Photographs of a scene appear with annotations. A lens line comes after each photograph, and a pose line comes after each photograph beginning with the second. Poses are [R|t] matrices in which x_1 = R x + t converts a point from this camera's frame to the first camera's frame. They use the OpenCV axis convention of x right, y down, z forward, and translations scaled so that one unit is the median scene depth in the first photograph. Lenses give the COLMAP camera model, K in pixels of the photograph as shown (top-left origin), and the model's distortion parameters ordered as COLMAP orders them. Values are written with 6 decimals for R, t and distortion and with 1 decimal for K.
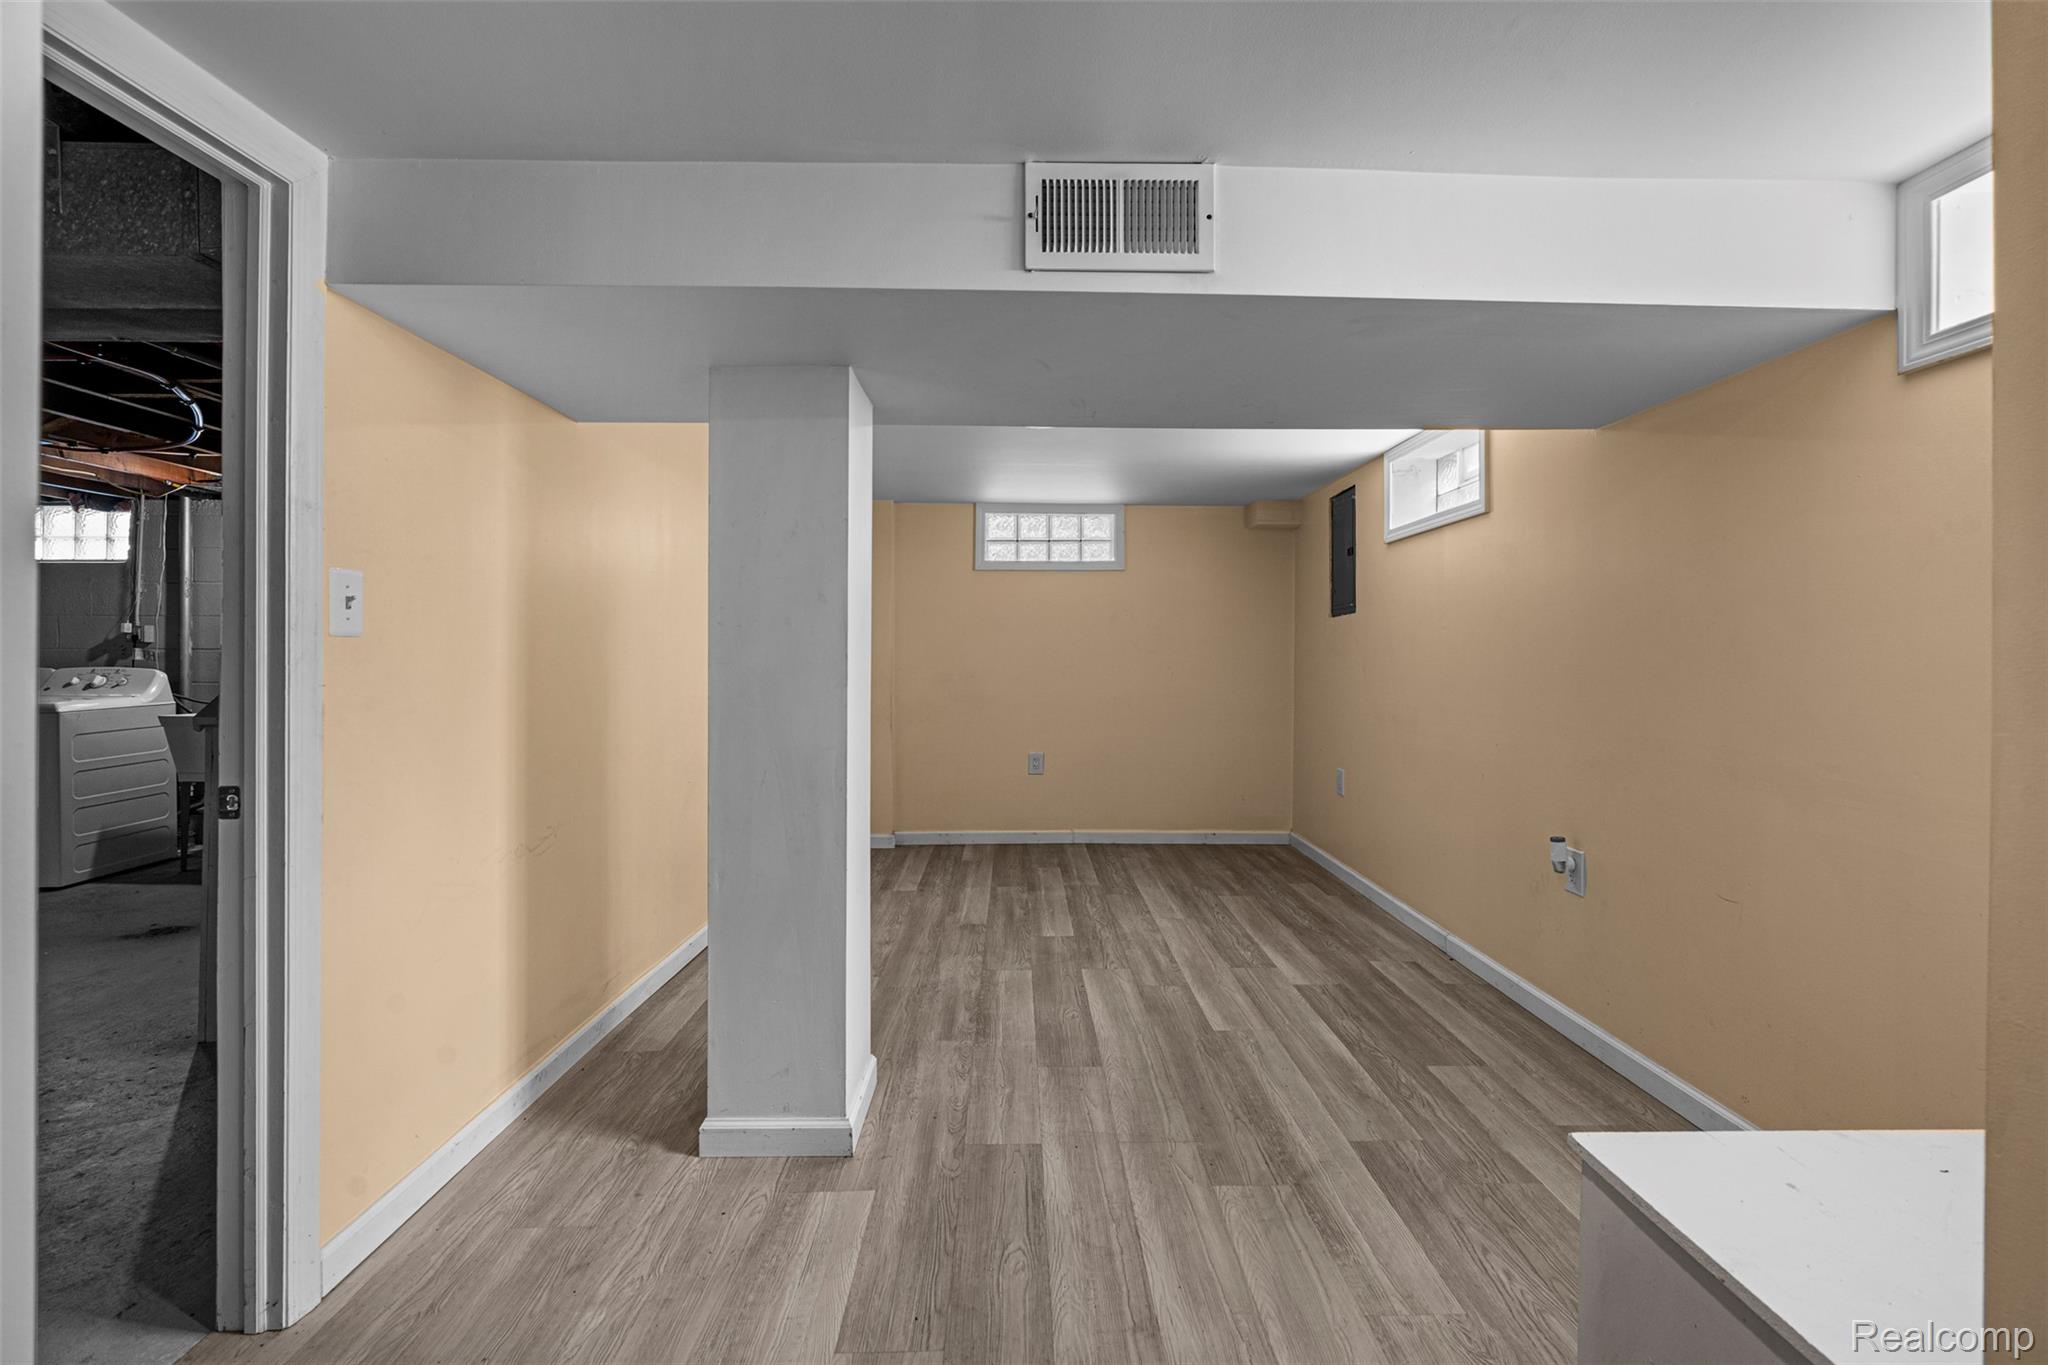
lens RADIAL K [[925.9, 0, 1029.8], [0, 925.9, 669.6], [0, 0, 1]] dist [0.004288, 0.000835]
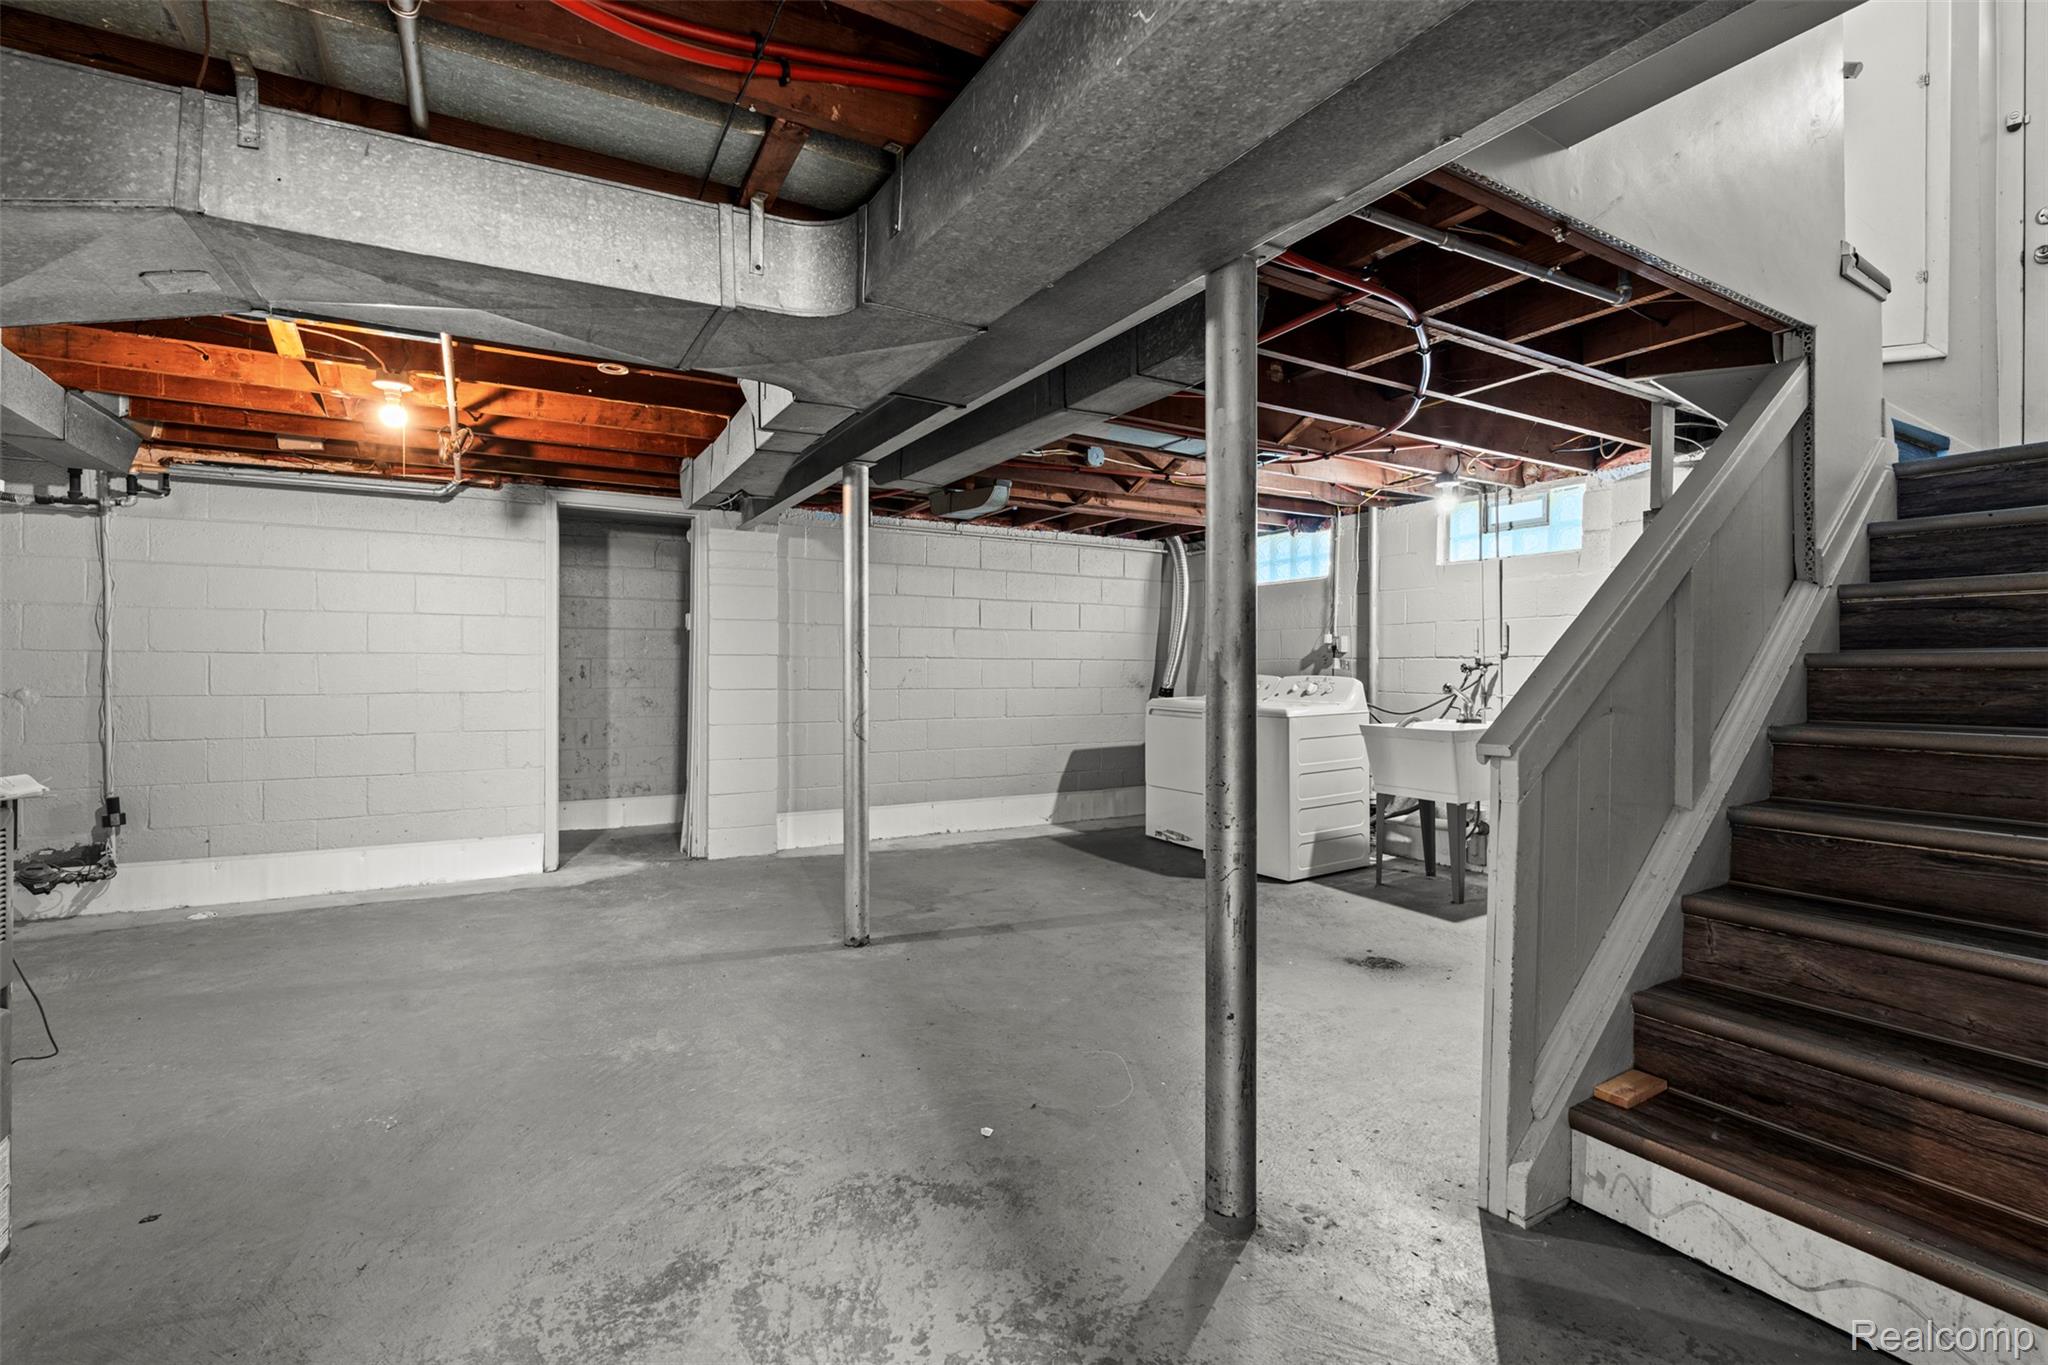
lens RADIAL K [[925.9, 0, 1025.5], [0, 925.9, 679.0], [0, 0, 1]] dist [0.004288, 0.000835]
pose [[0.496649, 0.000510, -0.867951, -0.238204], [-0.001695, 0.999998, -0.000382, 0.002041], [0.867950, 0.001661, 0.496649, 0.185516]]
